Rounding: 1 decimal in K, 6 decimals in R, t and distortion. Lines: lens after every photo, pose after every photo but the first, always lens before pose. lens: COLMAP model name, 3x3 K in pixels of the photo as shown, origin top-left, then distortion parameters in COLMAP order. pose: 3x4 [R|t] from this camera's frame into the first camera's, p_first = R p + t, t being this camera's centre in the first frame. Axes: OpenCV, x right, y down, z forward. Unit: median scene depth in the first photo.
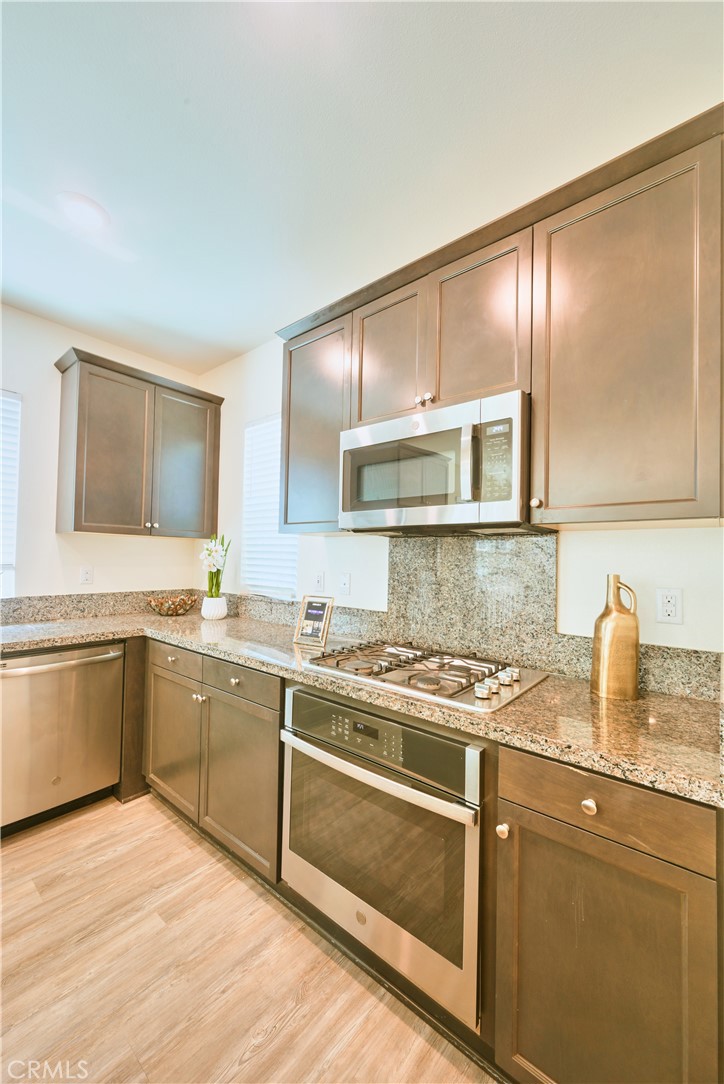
lens RADIAL K [[422.7, 0, 359.5], [0, 422.7, 550.3], [0, 0, 1]] dist [-0.003741, 0.001009]
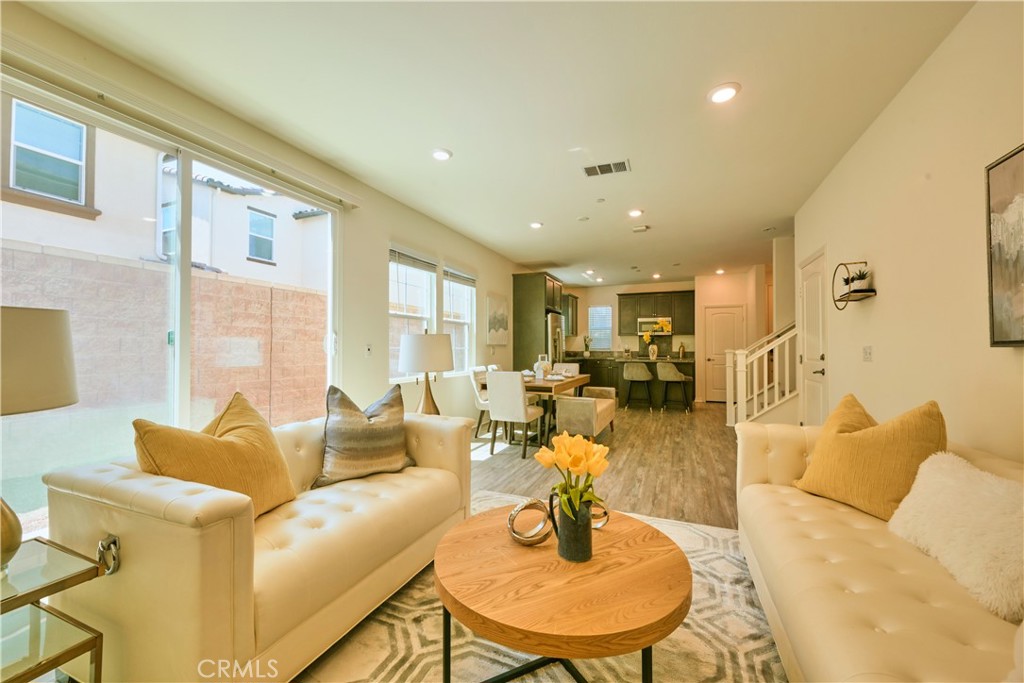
lens RADIAL K [[399.3, 0, 512.9], [0, 399.3, 343.9], [0, 0, 1]] dist [-0.003741, 0.001009]
pose [[0.954957, -0.014897, 0.296369, -2.883643], [0.011632, 0.999851, 0.012779, -0.021576], [-0.296515, -0.008756, 0.954988, -3.226368]]
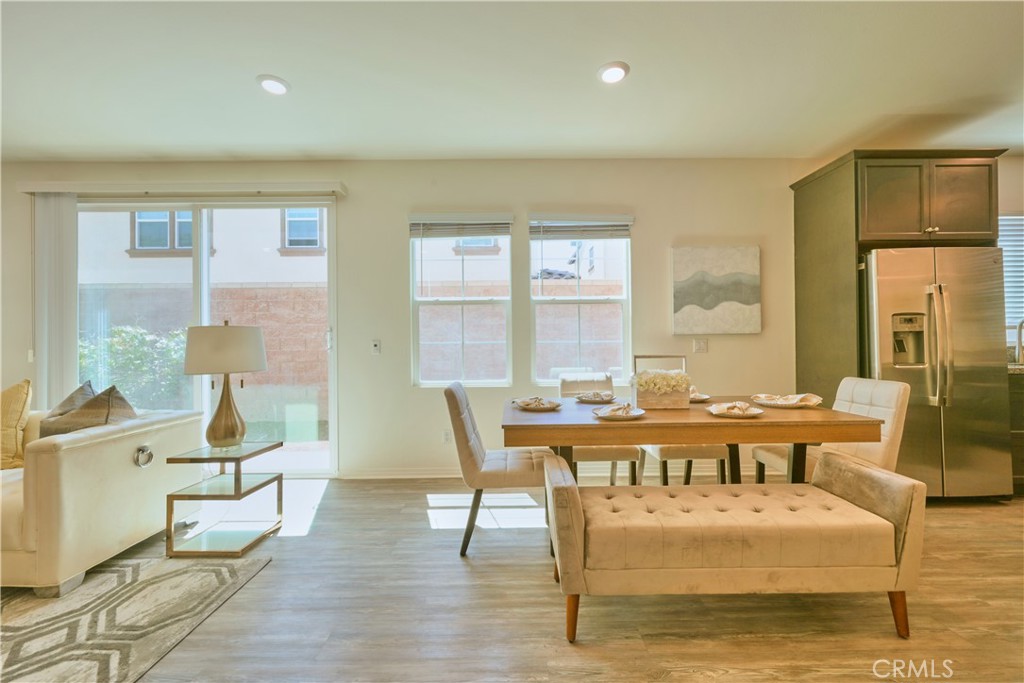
lens RADIAL K [[399.3, 0, 512.5], [0, 399.3, 342.4], [0, 0, 1]] dist [-0.003741, 0.001009]
pose [[0.646538, -0.028165, -0.762361, -1.283431], [0.036800, 0.999306, -0.005710, 0.040150], [0.761993, -0.024363, 0.647126, -1.824861]]
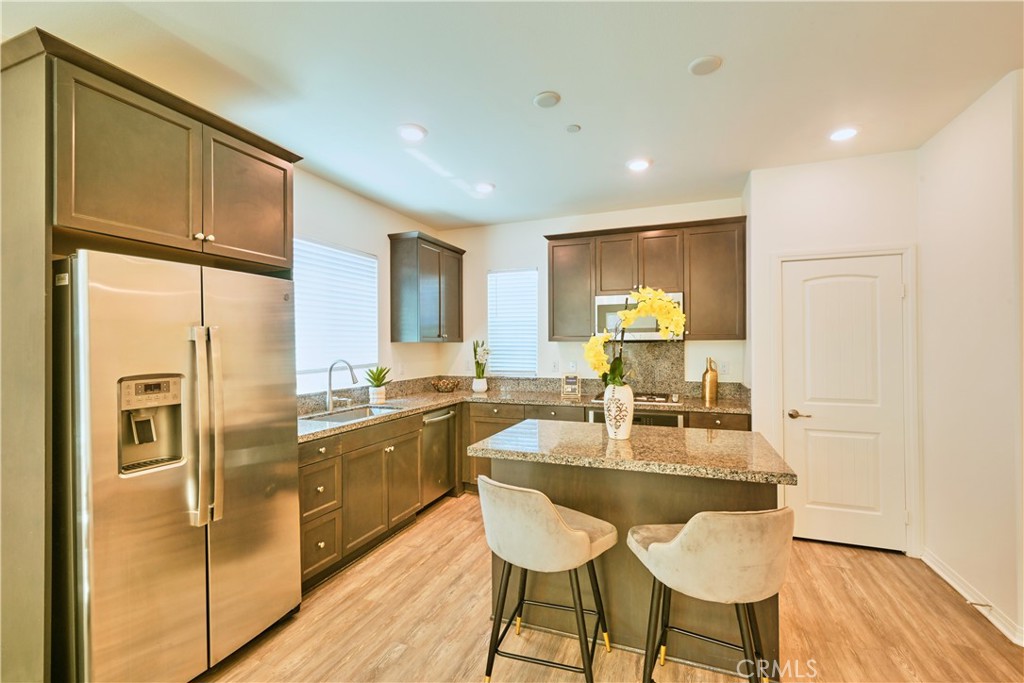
lens RADIAL K [[449.3, 0, 512.8], [0, 449.3, 342.0], [0, 0, 1]] dist [0.003096, 0.000334]
pose [[0.946748, -0.022883, 0.321160, -1.063318], [0.017394, 0.999650, 0.019948, -0.086792], [-0.321504, -0.013299, 0.946815, -0.941925]]
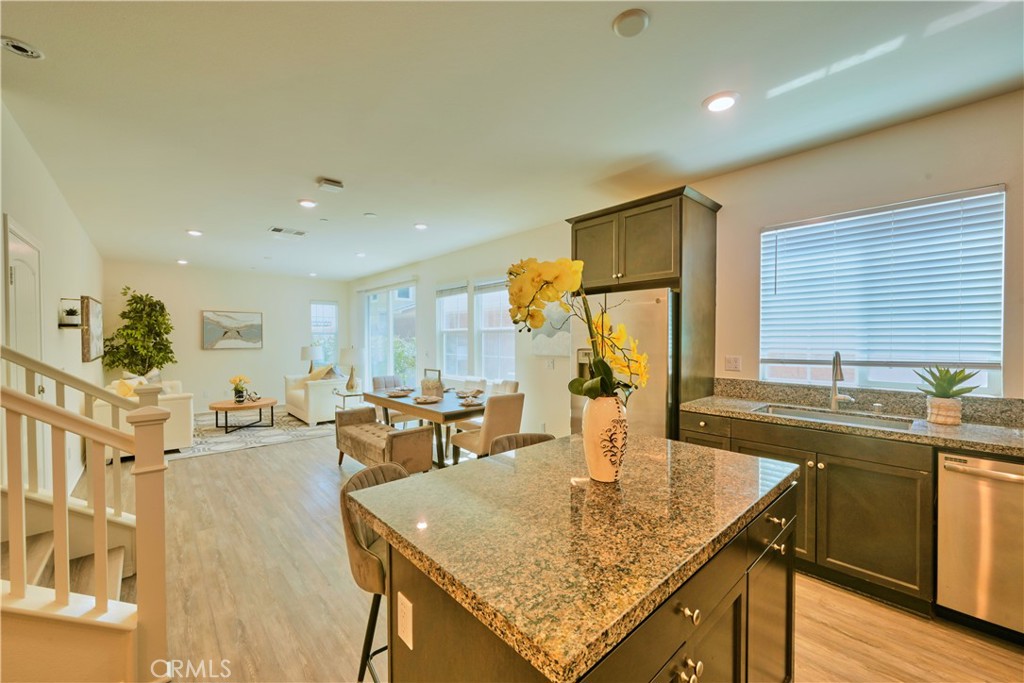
lens RADIAL K [[399.3, 0, 511.5], [0, 399.3, 343.4], [0, 0, 1]] dist [-0.003741, 0.001009]
pose [[-0.139154, -0.003631, -0.990264, 0.281998], [0.020331, 0.999772, -0.006523, -0.035385], [0.990062, -0.021041, -0.139048, 0.027305]]
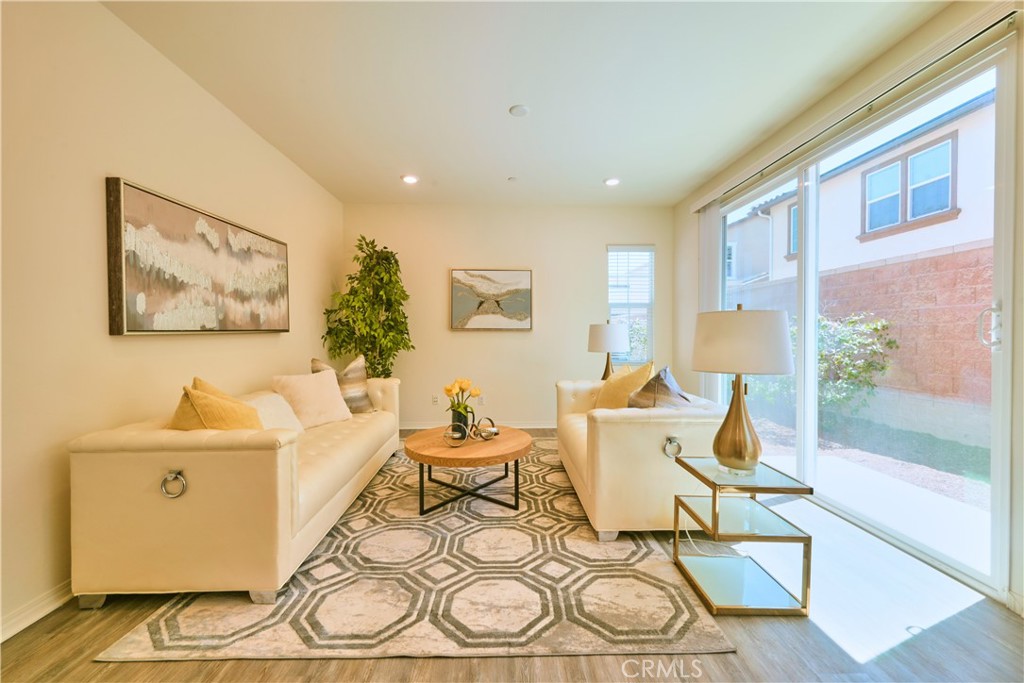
lens RADIAL K [[399.3, 0, 510.8], [0, 399.3, 340.6], [0, 0, 1]] dist [-0.003741, 0.001009]
pose [[-0.747278, -0.007771, -0.664467, -1.736097], [-0.000288, 0.999935, -0.011369, 0.031517], [0.664512, -0.008304, -0.747232, -1.364596]]
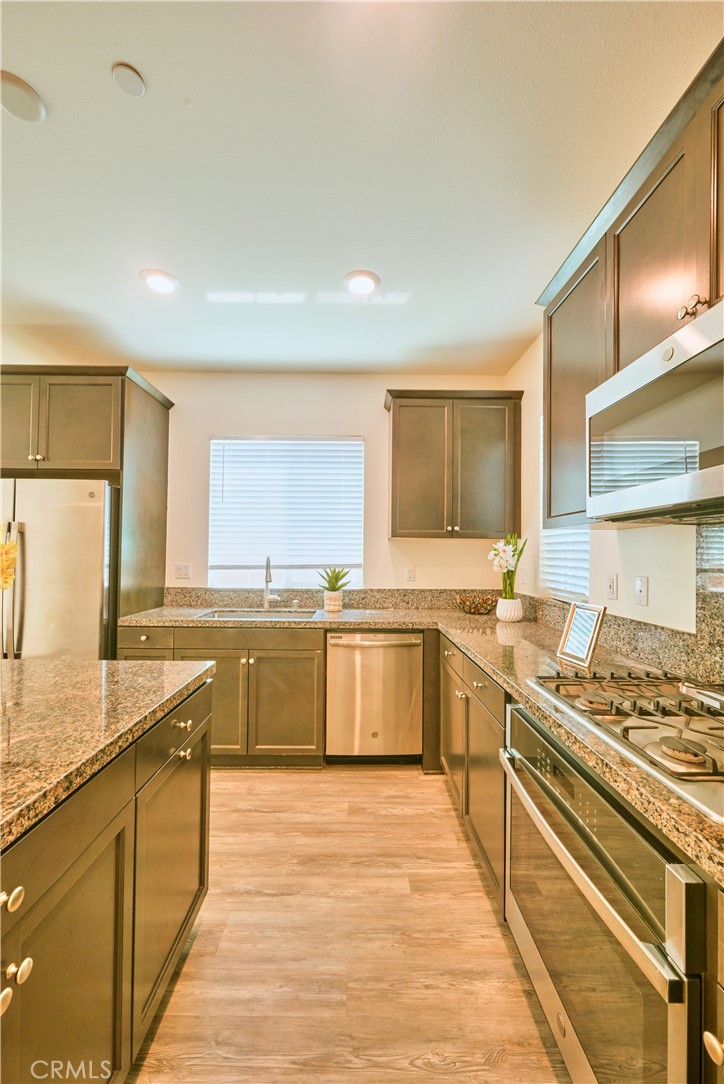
lens RADIAL K [[422.7, 0, 360.8], [0, 422.7, 550.1], [0, 0, 1]] dist [-0.003741, 0.001009]
pose [[0.648181, -0.023518, -0.761123, 0.241683], [0.019368, 0.999709, -0.014396, 0.009501], [0.761240, -0.005410, 0.648448, 0.153046]]
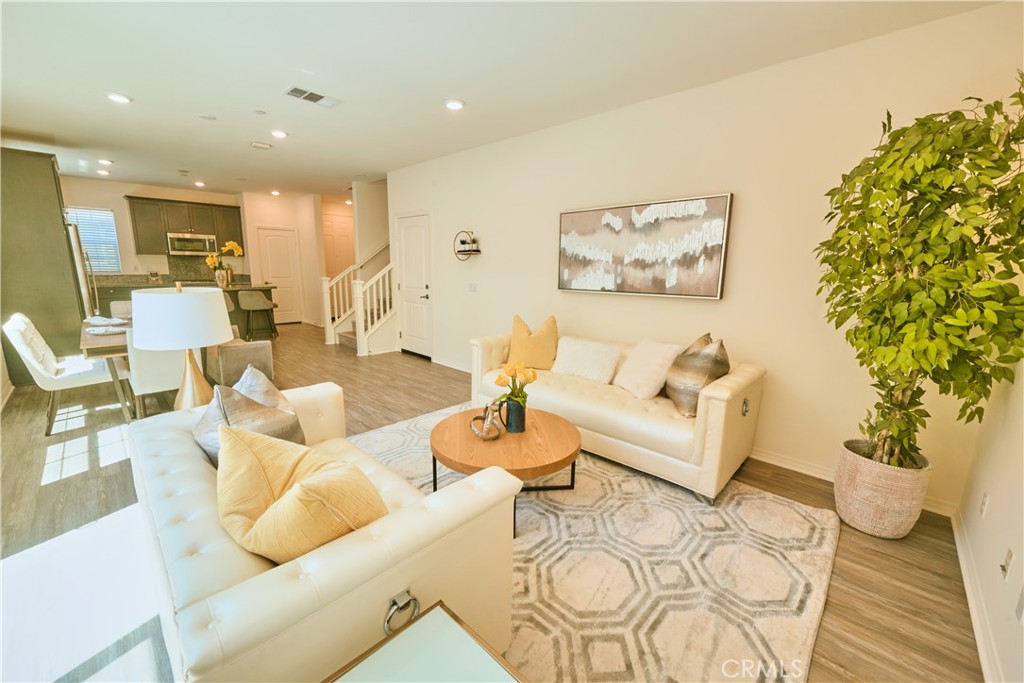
lens RADIAL K [[399.3, 0, 512.2], [0, 399.3, 340.5], [0, 0, 1]] dist [-0.003741, 0.001009]
pose [[0.062251, -0.206026, 0.976564, -3.721192], [-0.036709, 0.977327, 0.208527, -0.158610], [-0.997385, -0.048829, 0.053276, -2.615399]]
